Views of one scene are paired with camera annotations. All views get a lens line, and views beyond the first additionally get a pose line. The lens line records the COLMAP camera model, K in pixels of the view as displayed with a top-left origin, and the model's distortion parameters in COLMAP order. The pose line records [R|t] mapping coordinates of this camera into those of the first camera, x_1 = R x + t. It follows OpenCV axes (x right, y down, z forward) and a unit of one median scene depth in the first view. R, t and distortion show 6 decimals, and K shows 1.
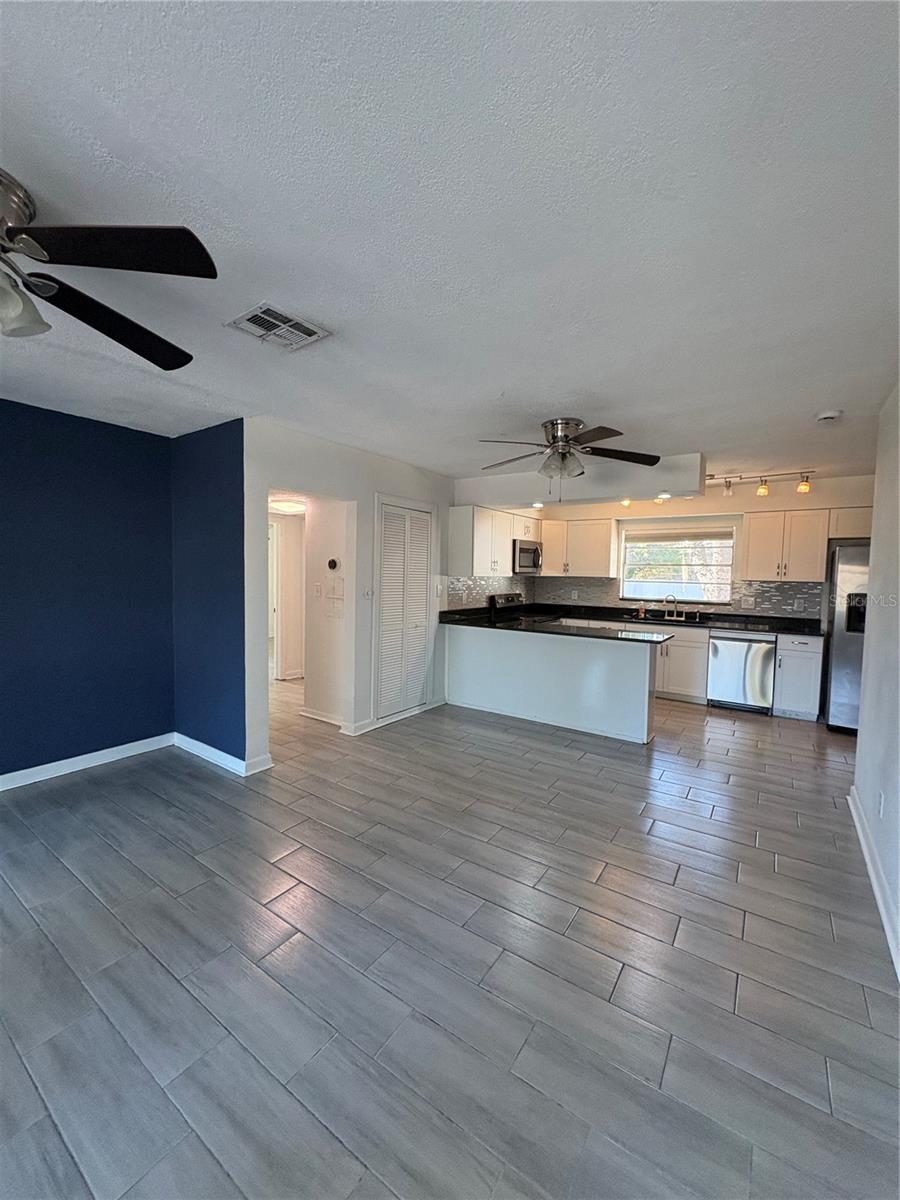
lens RADIAL K [[476.8, 0, 452.0], [0, 476.8, 593.8], [0, 0, 1]] dist [-0.002804, -0.000188]
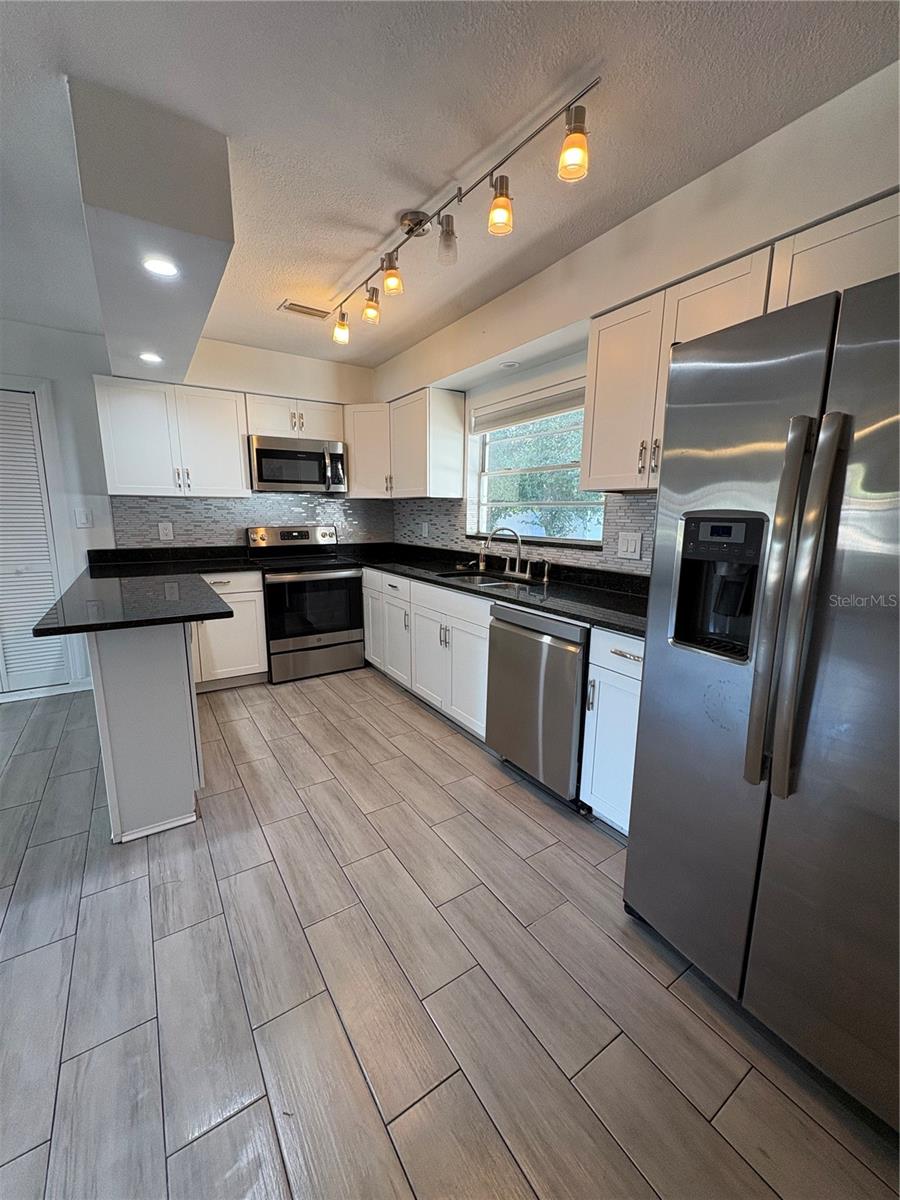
lens RADIAL K [[476.8, 0, 429.8], [0, 476.8, 562.8], [0, 0, 1]] dist [-0.002804, -0.000188]
pose [[0.916005, 0.031816, -0.399903, 0.579037], [-0.013004, 0.998681, 0.049668, 0.016109], [0.400956, -0.040296, 0.915211, 0.509504]]
